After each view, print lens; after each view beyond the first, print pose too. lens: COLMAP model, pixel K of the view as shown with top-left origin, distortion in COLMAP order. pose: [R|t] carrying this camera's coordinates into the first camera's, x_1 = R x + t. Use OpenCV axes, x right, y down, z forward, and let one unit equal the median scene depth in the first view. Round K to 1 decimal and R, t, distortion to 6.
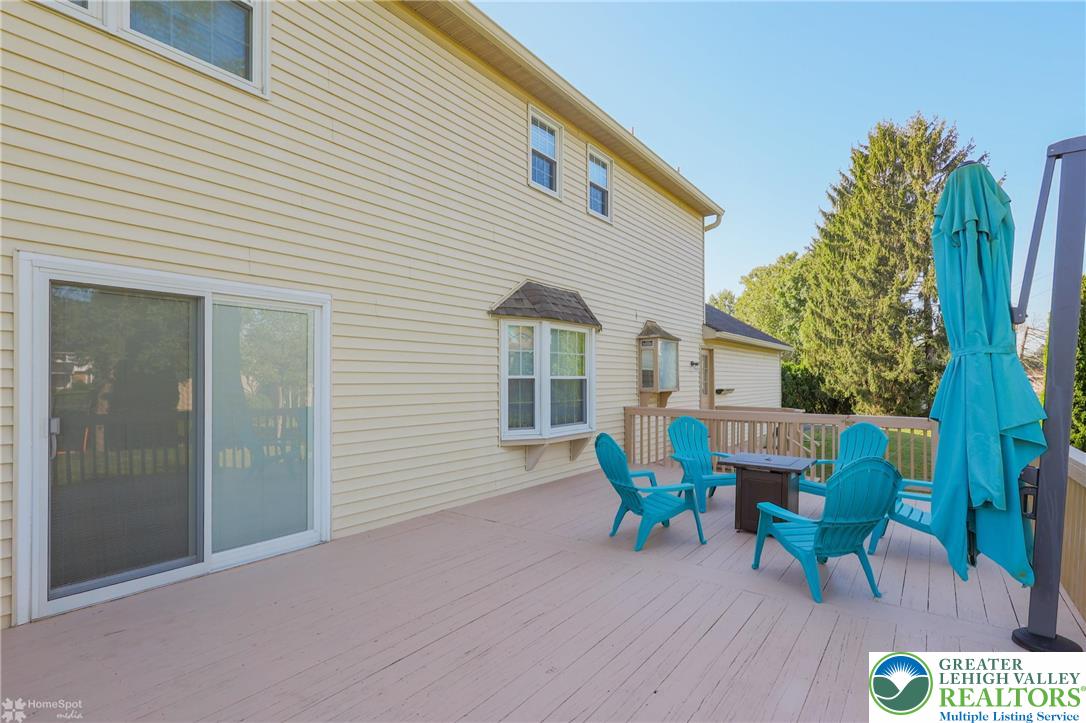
lens RADIAL K [[544.0, 0, 549.8], [0, 544.0, 375.8], [0, 0, 1]] dist [0.003042, -0.000859]
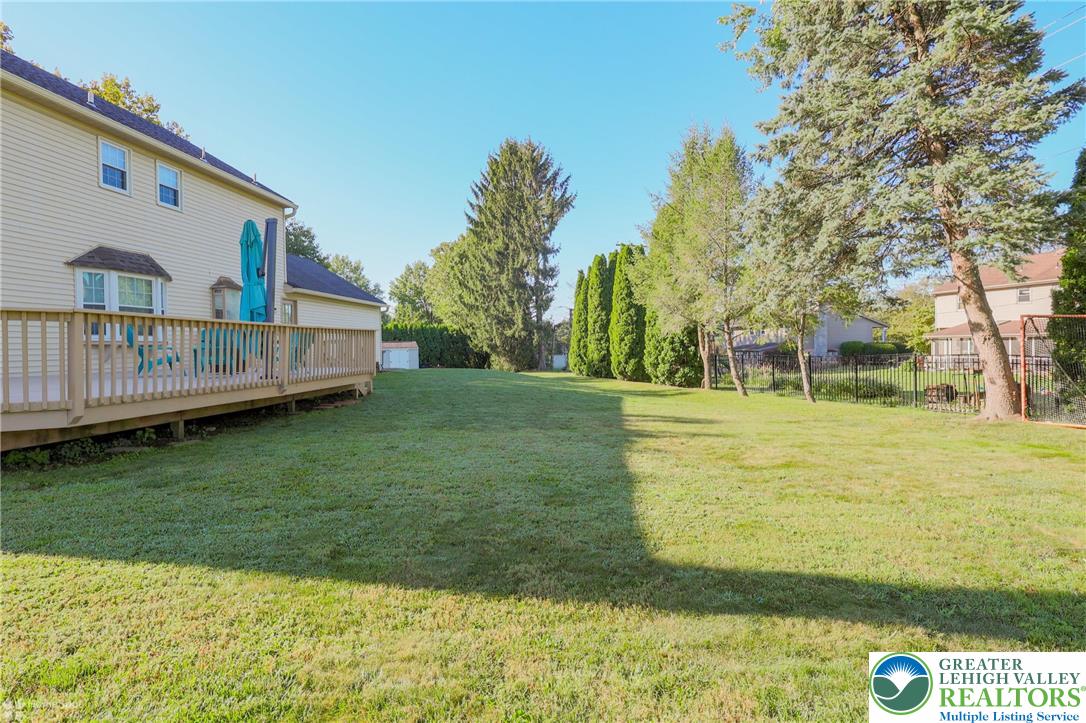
lens RADIAL K [[544.0, 0, 551.7], [0, 544.0, 353.8], [0, 0, 1]] dist [0.003042, -0.000859]
pose [[0.872174, -0.019674, 0.488801, 0.065148], [0.011892, 0.999748, 0.019019, 0.026158], [-0.489052, -0.010775, 0.872188, -0.211815]]
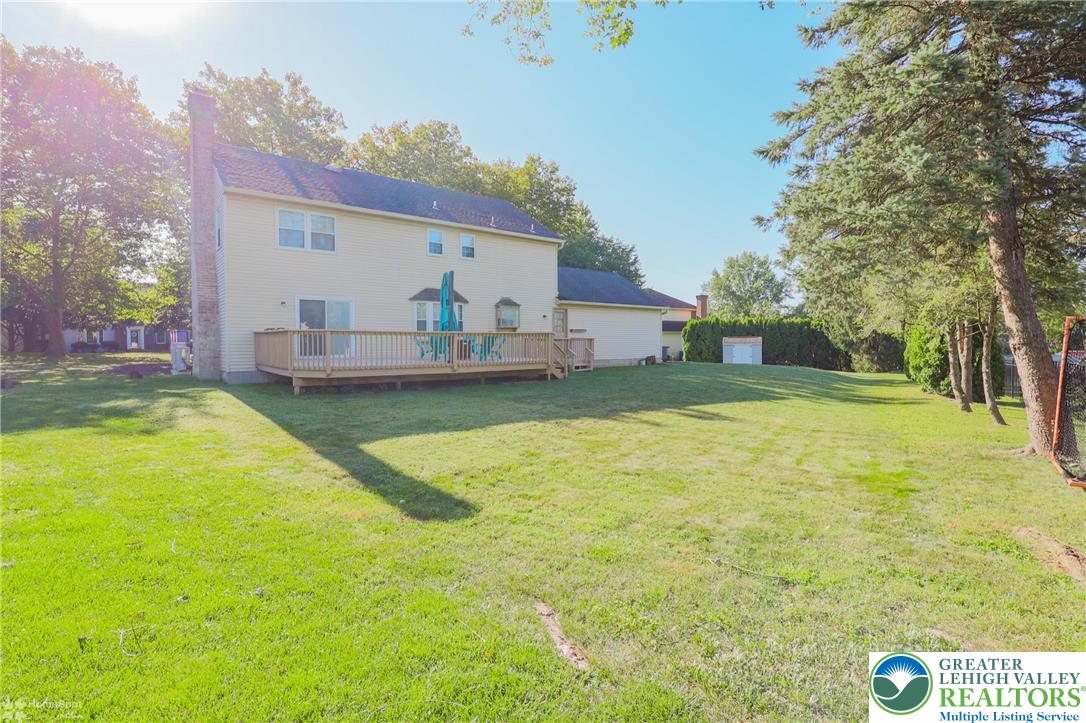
lens RADIAL K [[544.0, 0, 546.0], [0, 544.0, 352.4], [0, 0, 1]] dist [0.003042, -0.000859]
pose [[0.964184, 0.001150, -0.265233, 0.269068], [0.004826, 0.999749, 0.021878, 0.022980], [0.265192, -0.022375, 0.963936, -0.333622]]
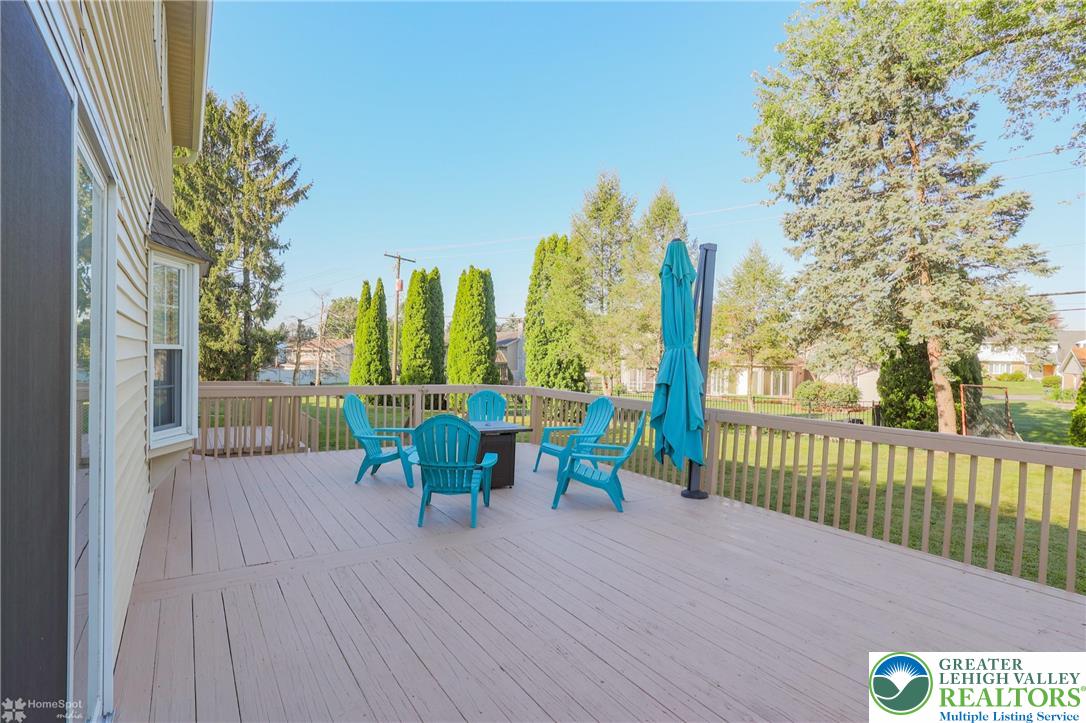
lens RADIAL K [[544.0, 0, 550.1], [0, 544.0, 361.1], [0, 0, 1]] dist [0.003042, -0.000859]
pose [[0.356233, -0.001162, 0.934396, -0.094307], [-0.026856, 0.999573, 0.011482, -0.000209], [-0.934011, -0.029185, 0.356050, 0.067034]]
